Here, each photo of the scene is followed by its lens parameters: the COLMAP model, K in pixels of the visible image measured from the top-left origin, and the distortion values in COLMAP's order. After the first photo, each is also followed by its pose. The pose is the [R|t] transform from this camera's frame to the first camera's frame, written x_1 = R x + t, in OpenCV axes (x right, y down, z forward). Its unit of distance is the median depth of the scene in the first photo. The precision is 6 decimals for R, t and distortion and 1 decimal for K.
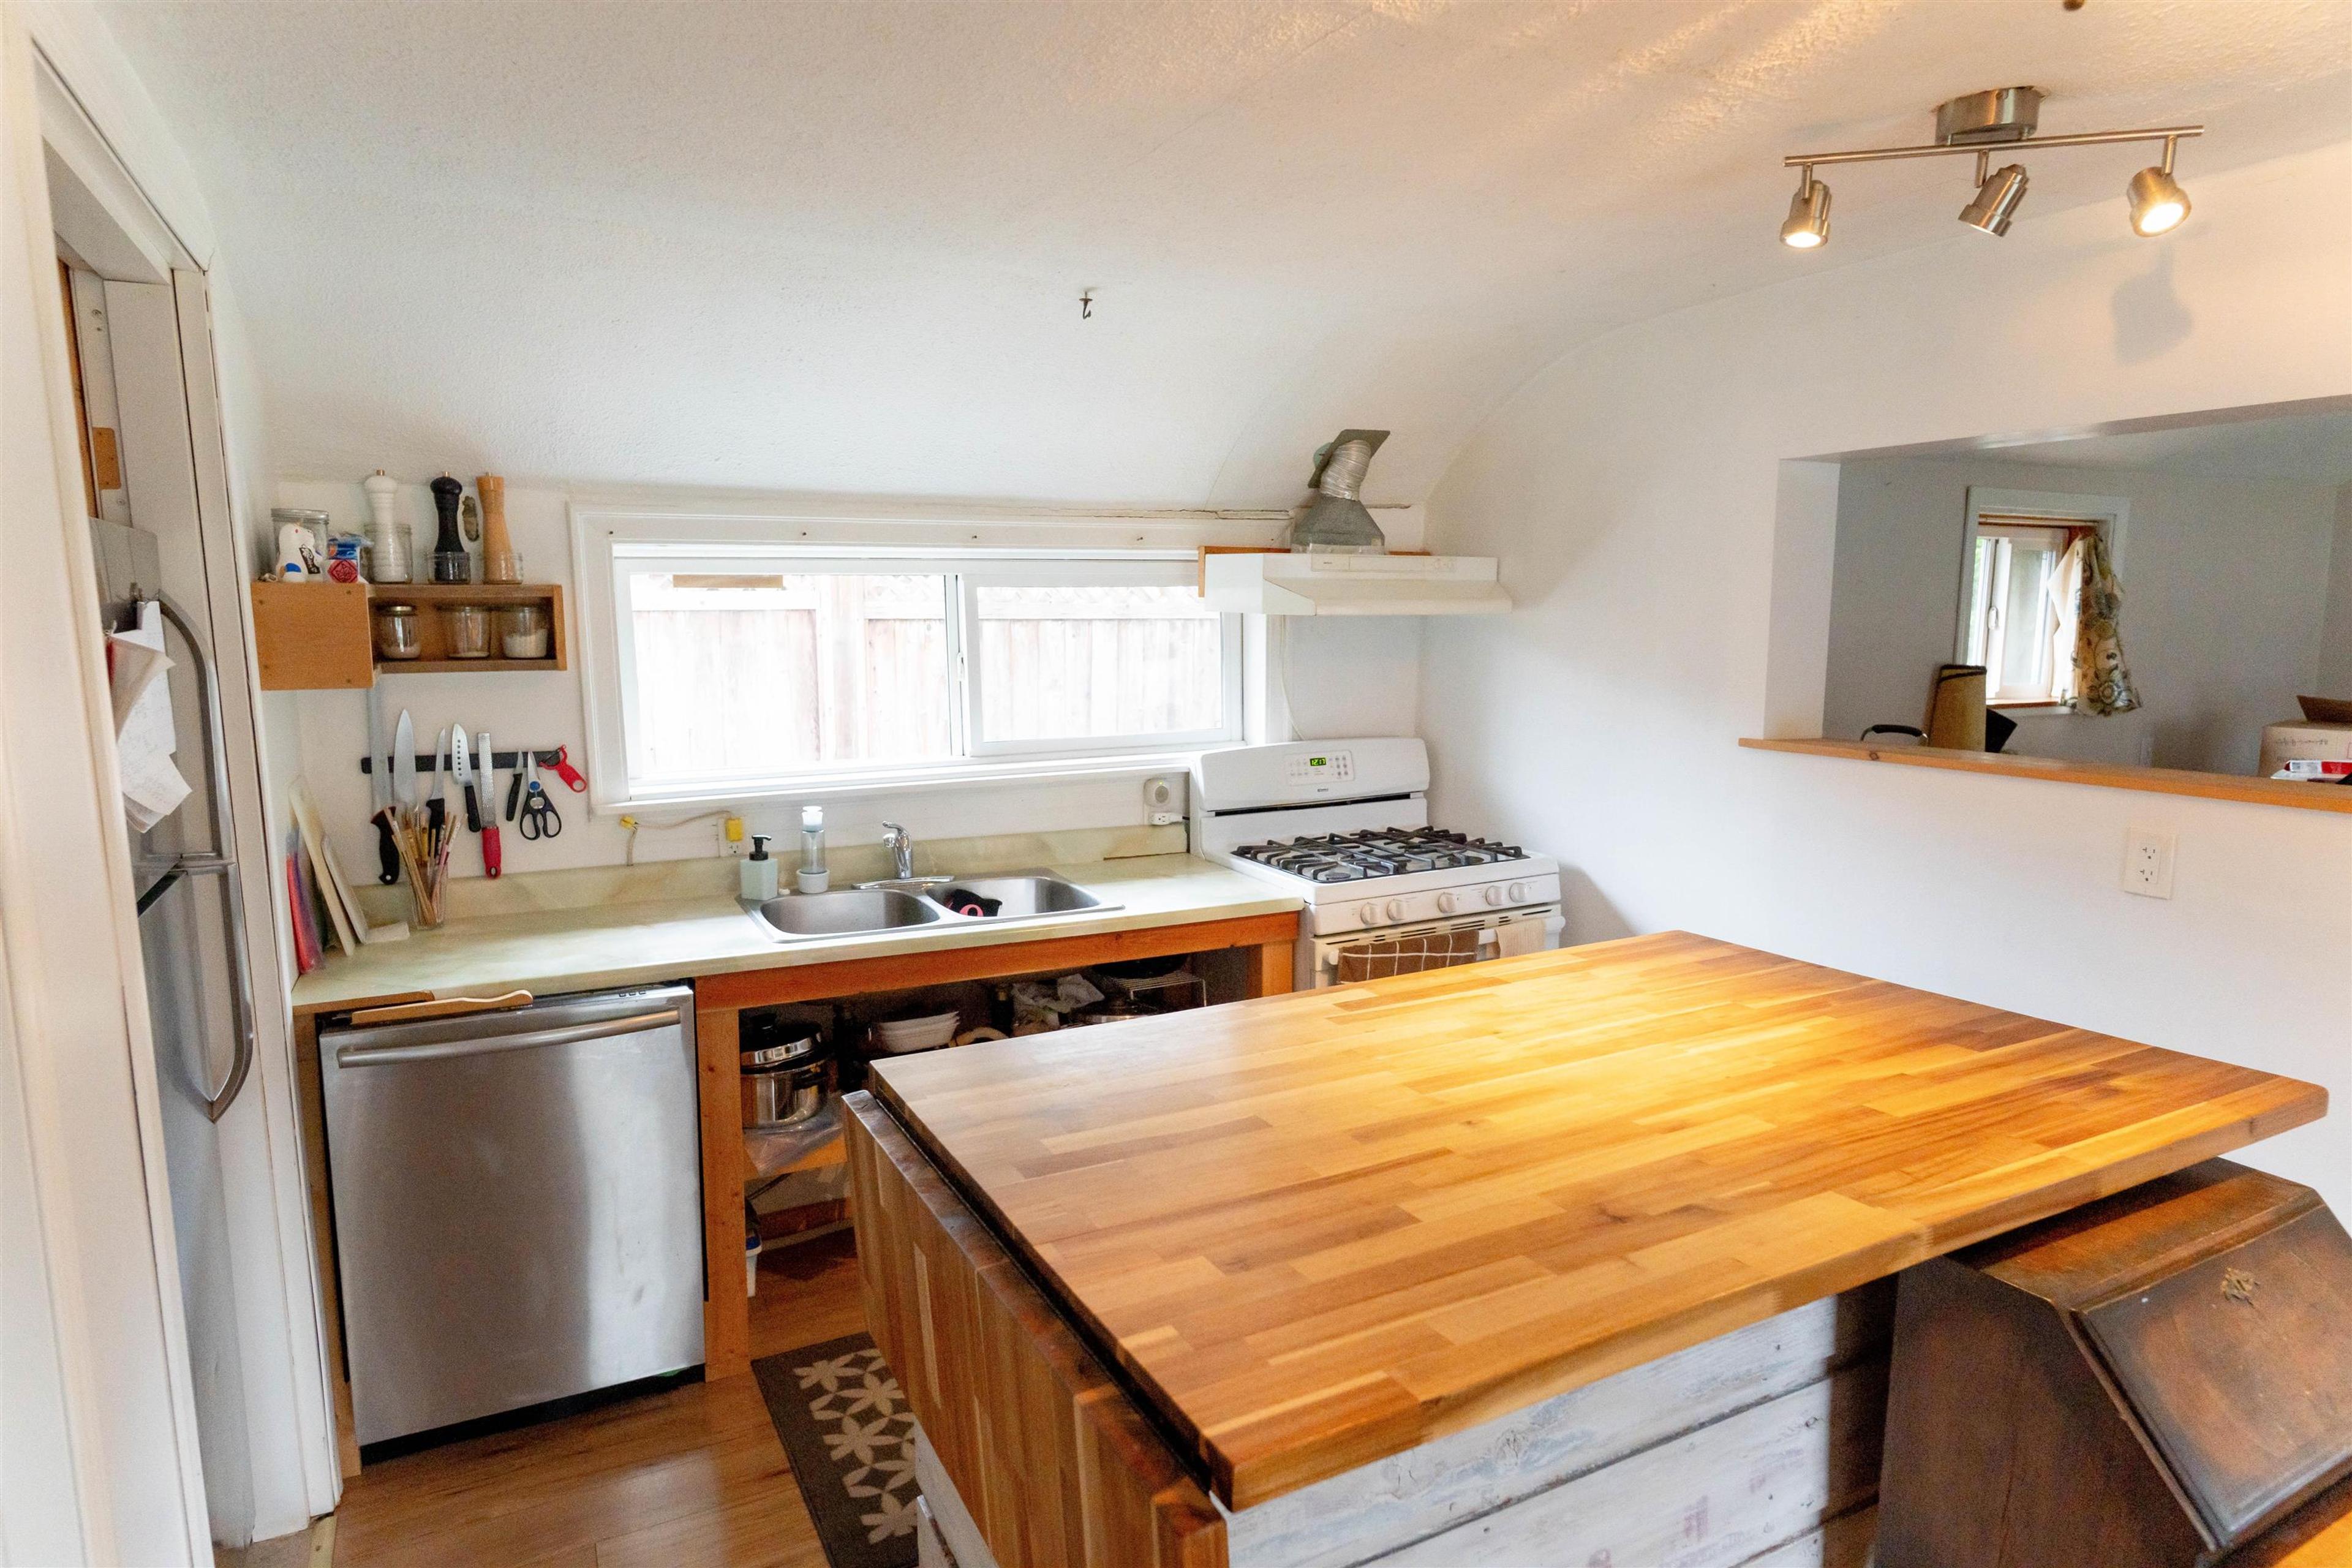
lens RADIAL K [[1317.0, 0, 1176.3], [0, 1317.0, 797.1], [0, 0, 1]] dist [-0.000246, 0.002382]
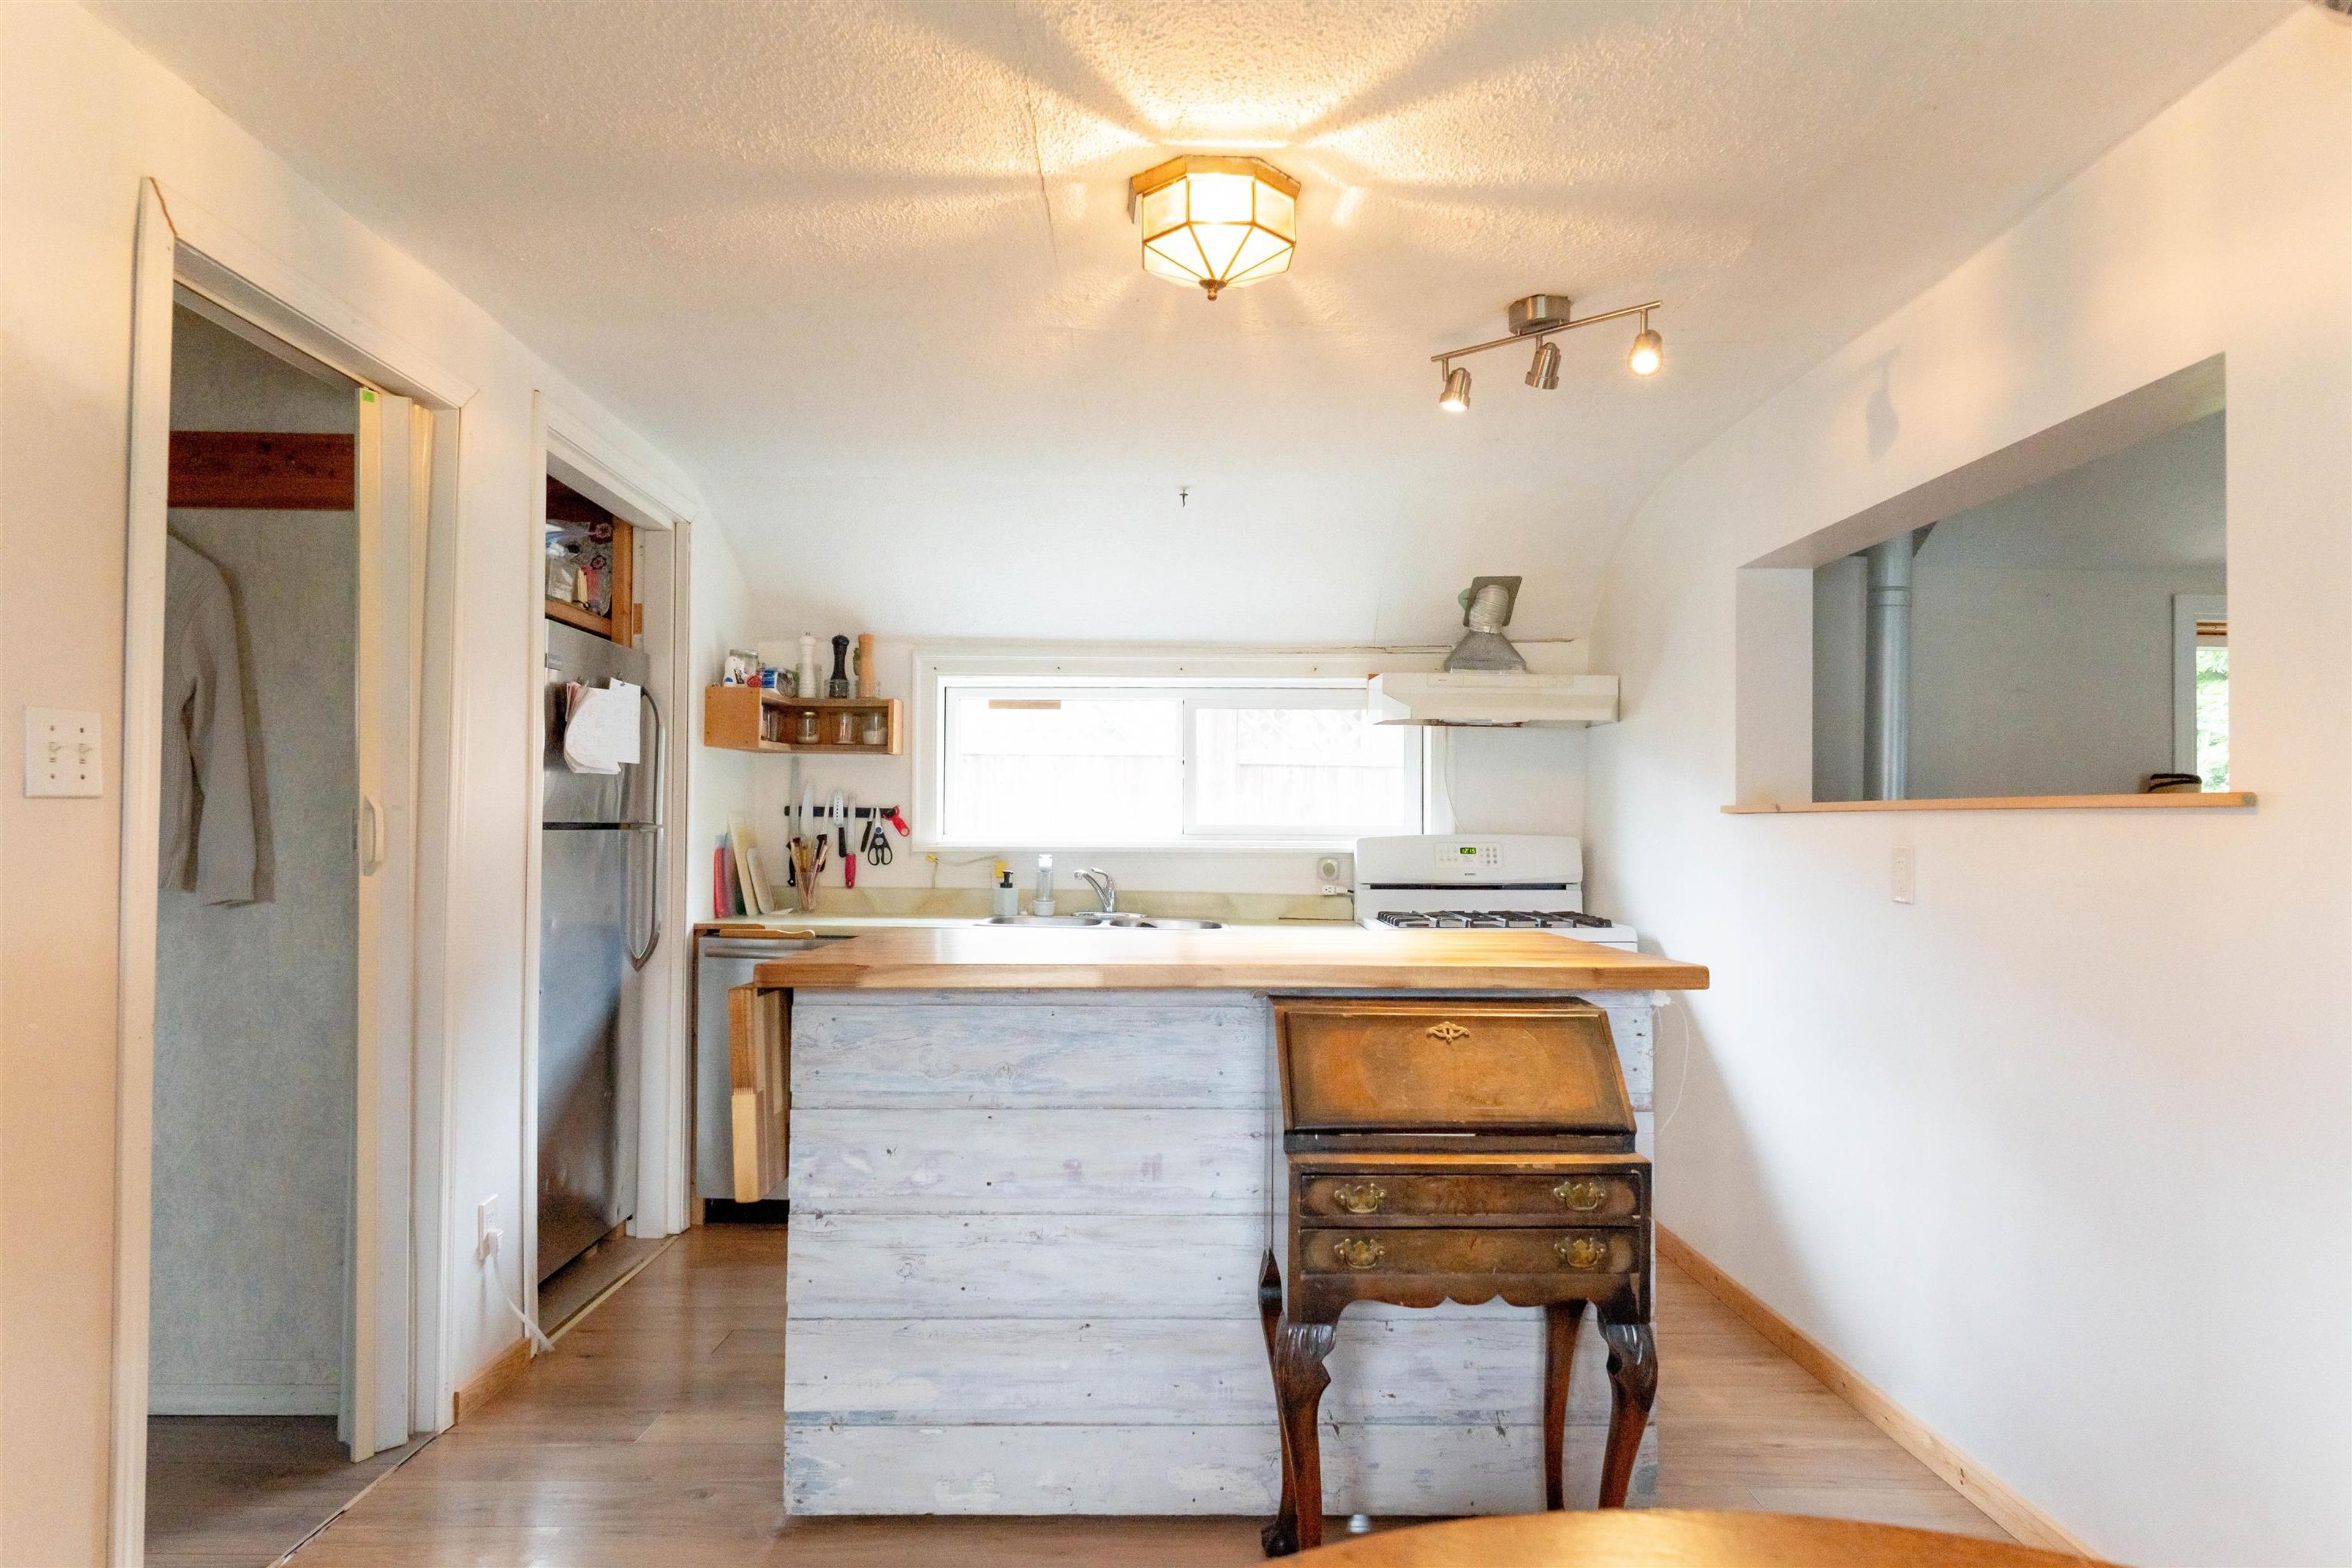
lens RADIAL K [[1317.0, 0, 1170.0], [0, 1317.0, 782.6], [0, 0, 1]] dist [-0.000246, 0.002382]
pose [[0.896516, 0.000513, -0.443010, 0.504007], [-0.075316, 0.985618, -0.151277, 0.144691], [0.436561, 0.168988, 0.883661, -0.224343]]
